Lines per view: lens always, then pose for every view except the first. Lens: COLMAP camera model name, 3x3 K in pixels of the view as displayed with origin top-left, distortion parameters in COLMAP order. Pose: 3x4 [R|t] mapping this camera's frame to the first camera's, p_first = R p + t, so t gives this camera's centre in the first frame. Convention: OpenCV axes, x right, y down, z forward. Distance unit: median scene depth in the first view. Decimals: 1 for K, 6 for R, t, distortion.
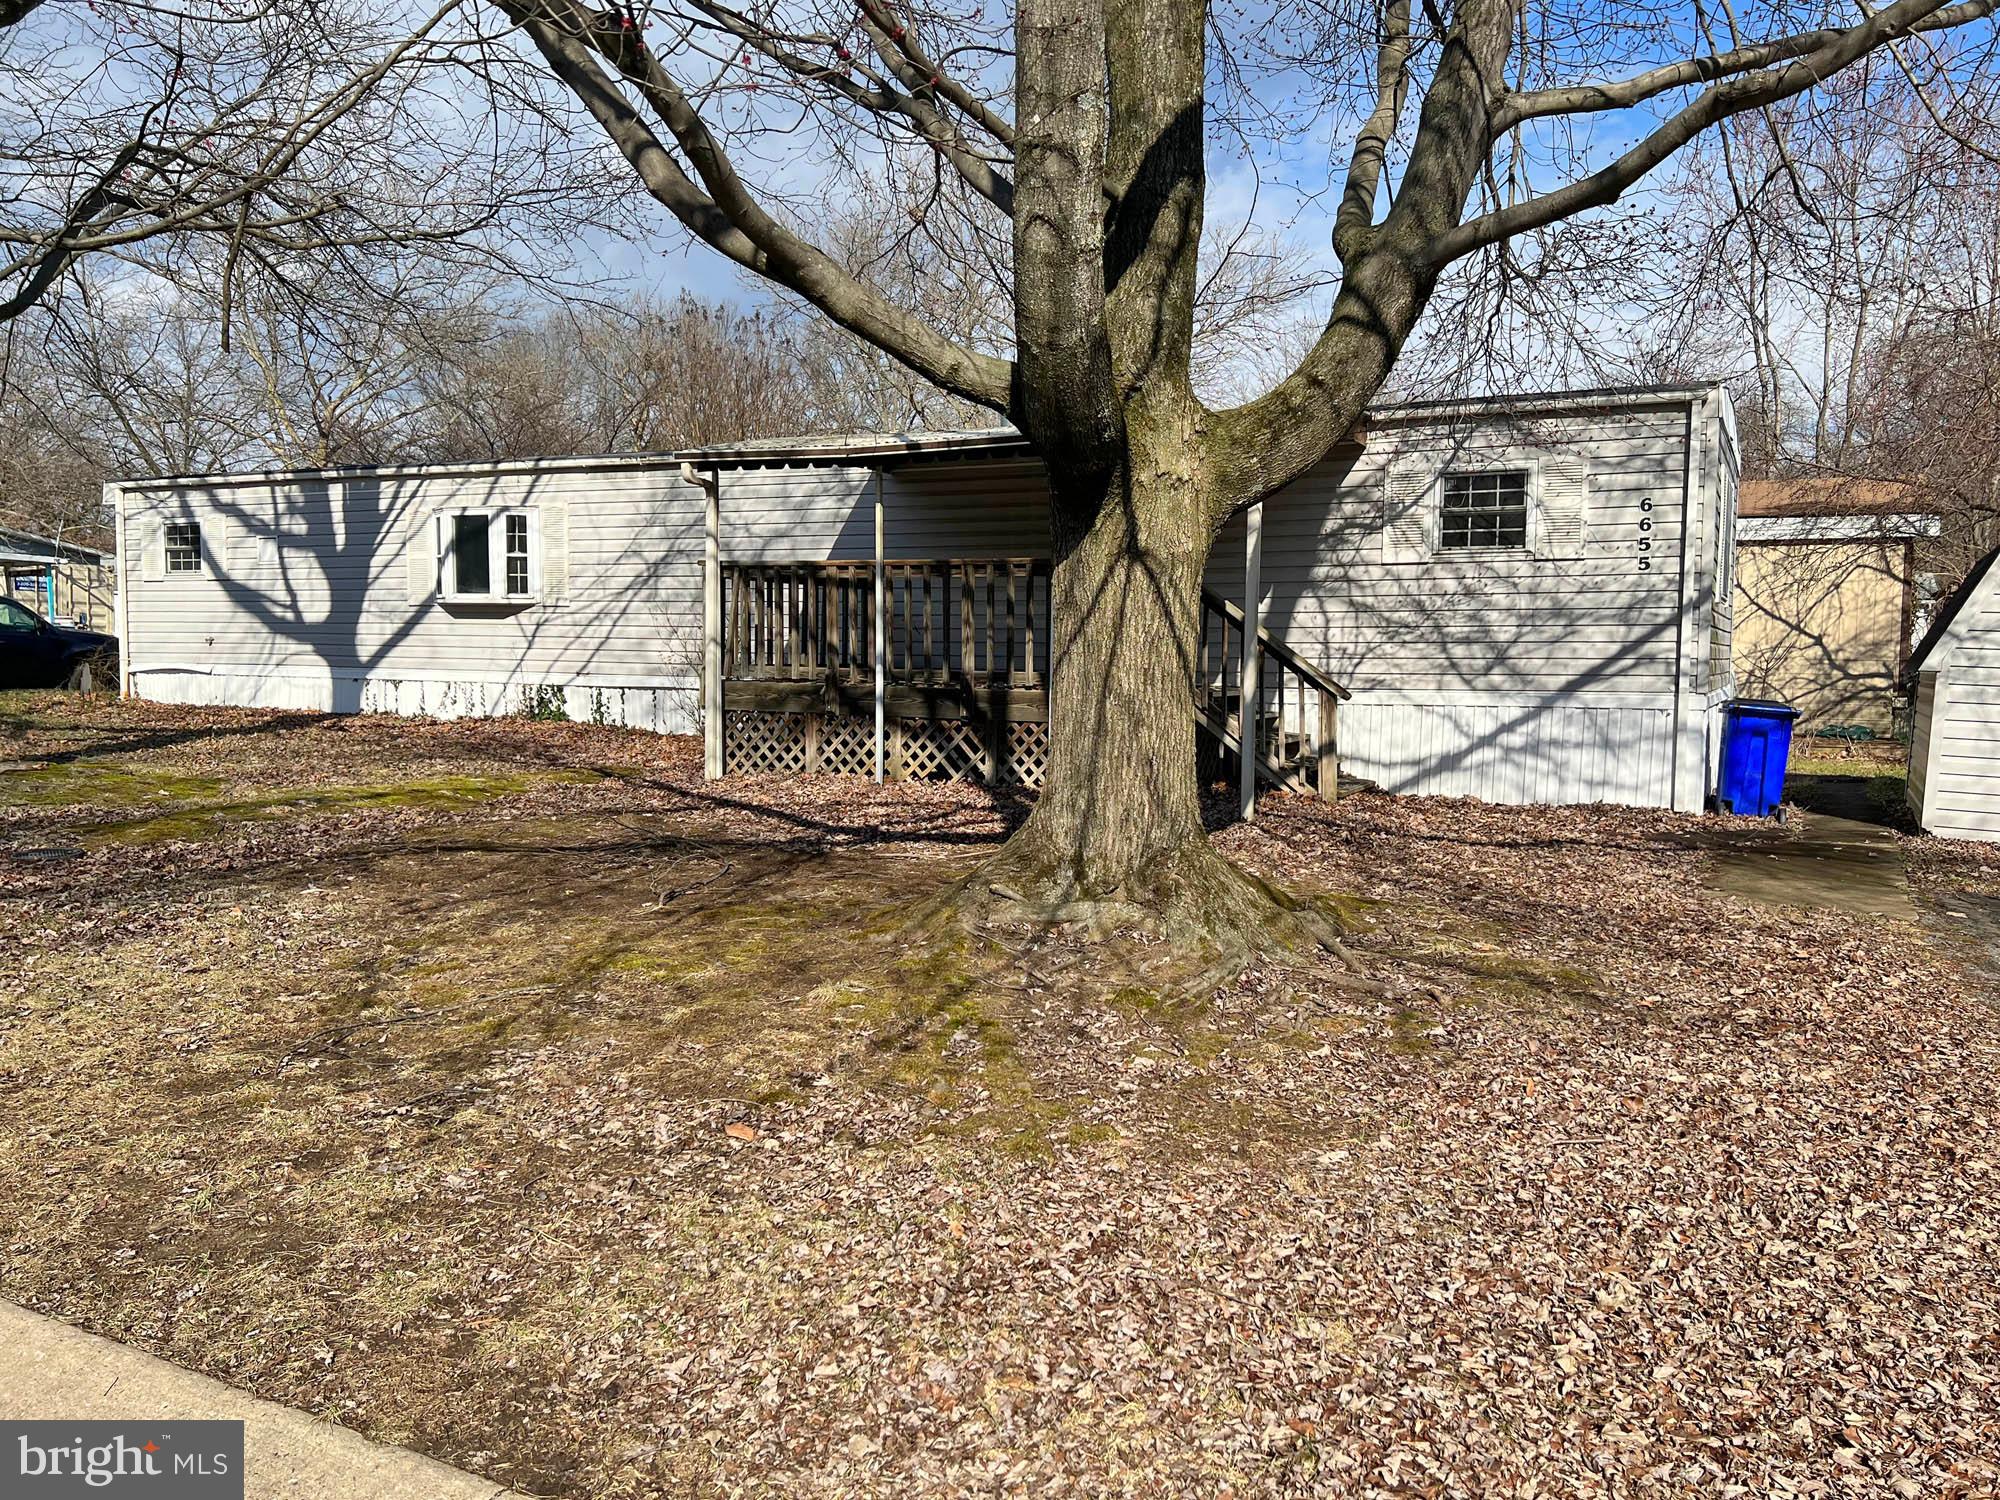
lens RADIAL K [[1517.9, 0, 1051.9], [0, 1517.9, 755.0], [0, 0, 1]] dist [0.051896, -0.048775]
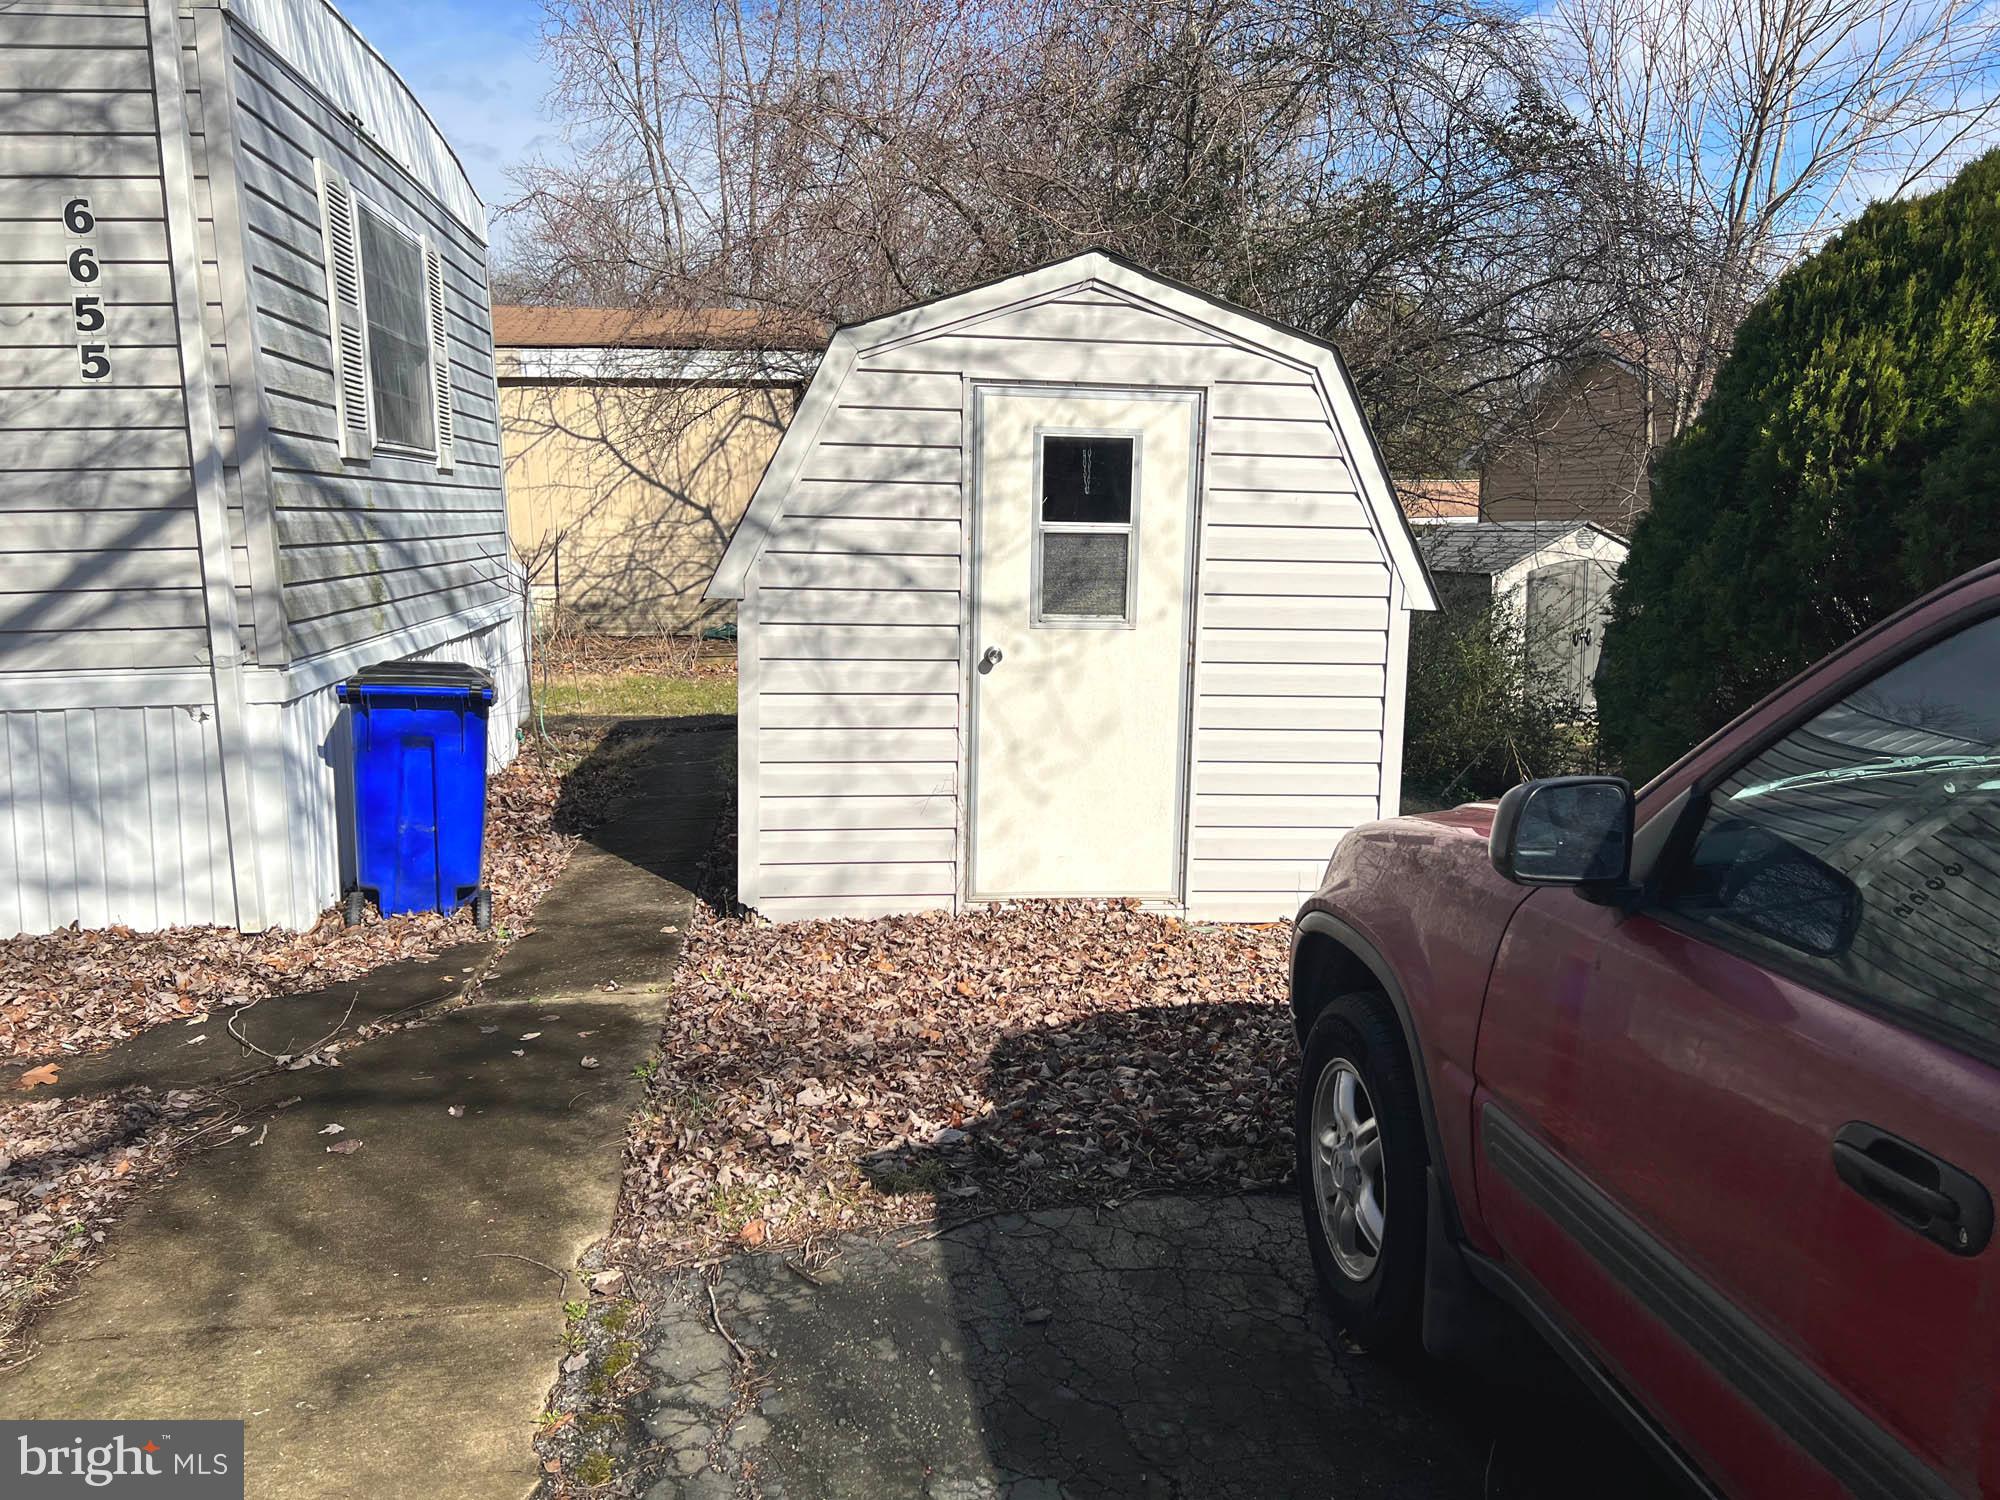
lens RADIAL K [[1517.9, 0, 1051.9], [0, 1517.9, 755.0], [0, 0, 1]] dist [0.051896, -0.048775]
pose [[0.808608, -0.111807, 0.577627, 0.342171], [0.060395, 0.992365, 0.107539, -0.047893], [-0.585240, -0.052072, 0.809186, 0.499642]]
